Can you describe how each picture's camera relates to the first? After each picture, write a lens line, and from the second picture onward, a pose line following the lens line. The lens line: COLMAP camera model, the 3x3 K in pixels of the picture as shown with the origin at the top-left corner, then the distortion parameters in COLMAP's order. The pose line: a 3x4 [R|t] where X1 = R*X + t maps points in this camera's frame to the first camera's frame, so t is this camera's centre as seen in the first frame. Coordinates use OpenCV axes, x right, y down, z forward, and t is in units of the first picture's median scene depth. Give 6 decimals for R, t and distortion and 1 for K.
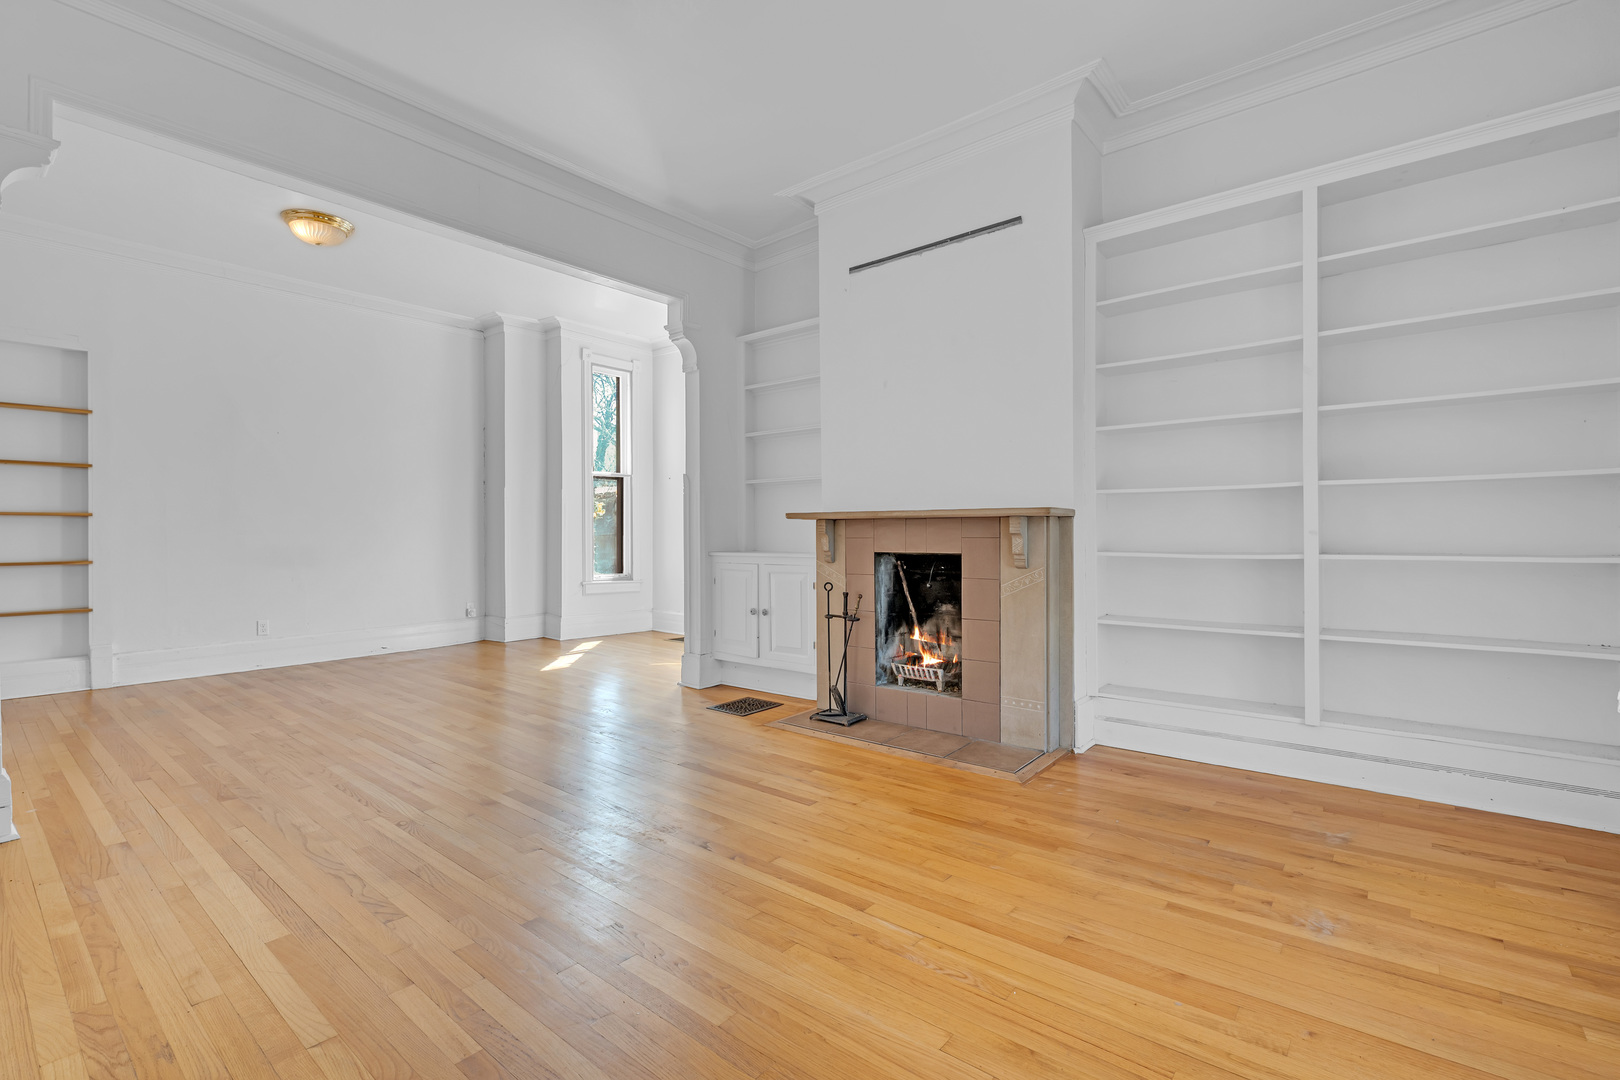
lens RADIAL K [[729.1, 0, 813.8], [0, 729.1, 530.9], [0, 0, 1]] dist [0.000850, 0.000377]
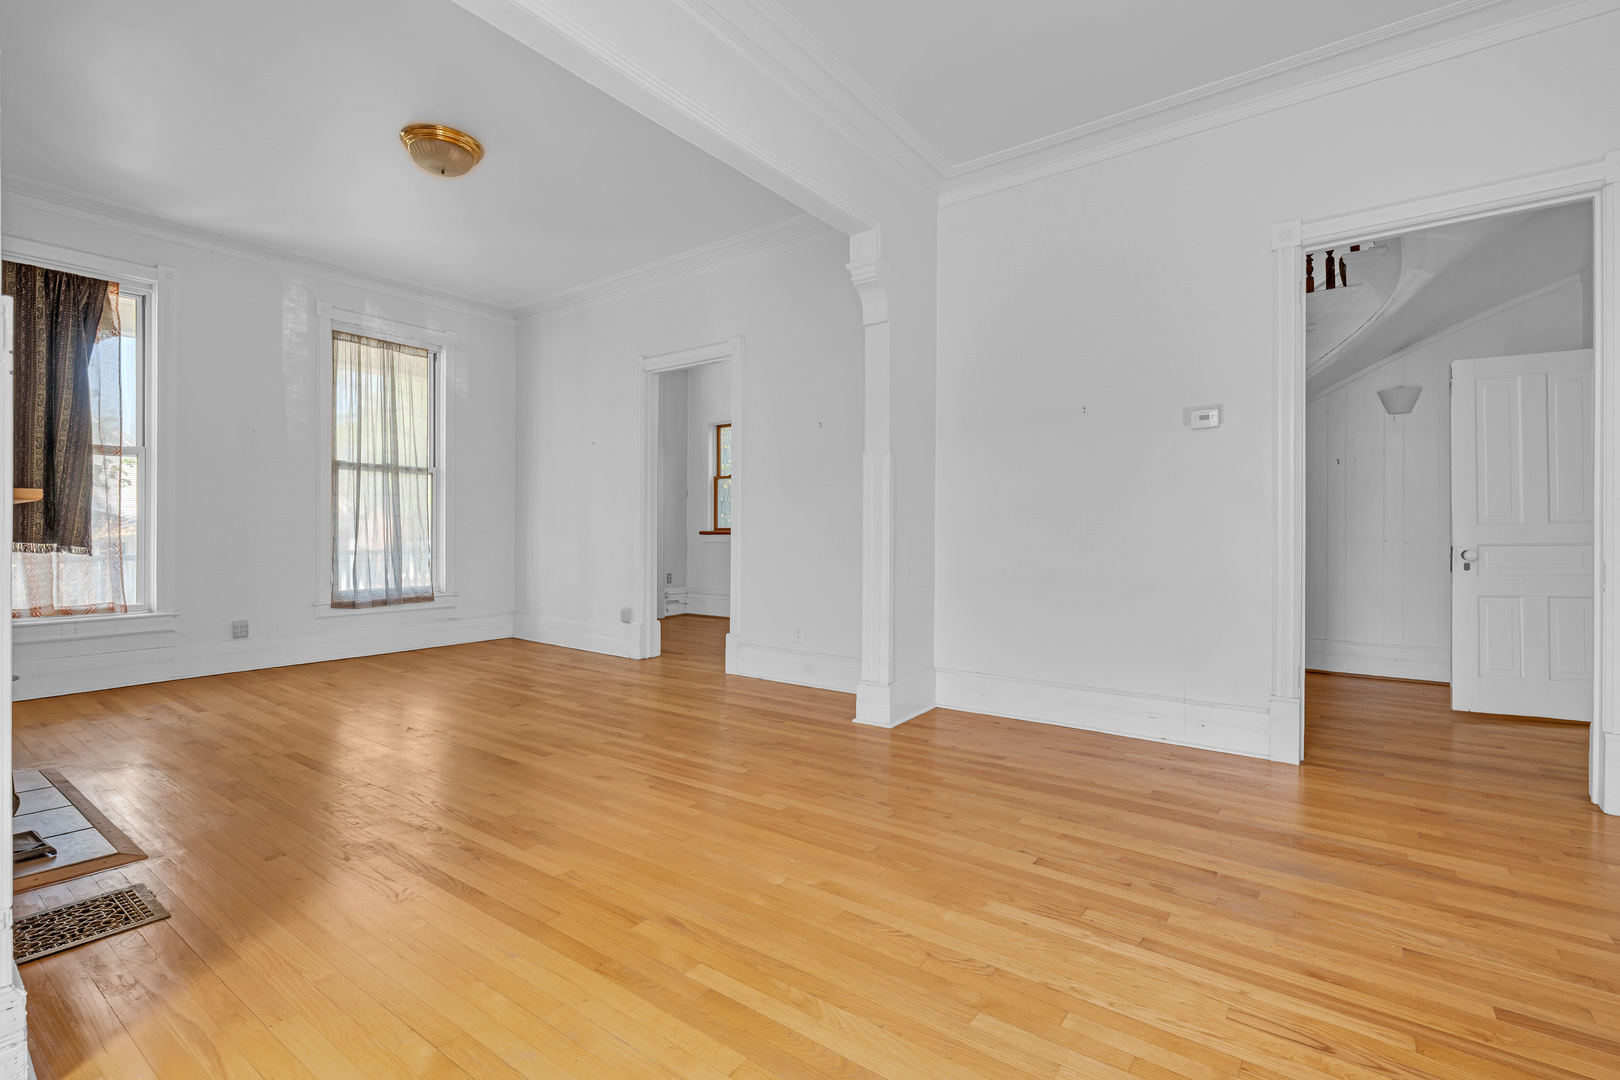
lens RADIAL K [[729.1, 0, 813.8], [0, 729.1, 530.9], [0, 0, 1]] dist [0.000850, 0.000377]
pose [[-0.997963, -0.000518, -0.063800, -0.565523], [0.000045, 0.999961, -0.008825, 0.010724], [0.063802, -0.008810, -0.997924, 1.619992]]
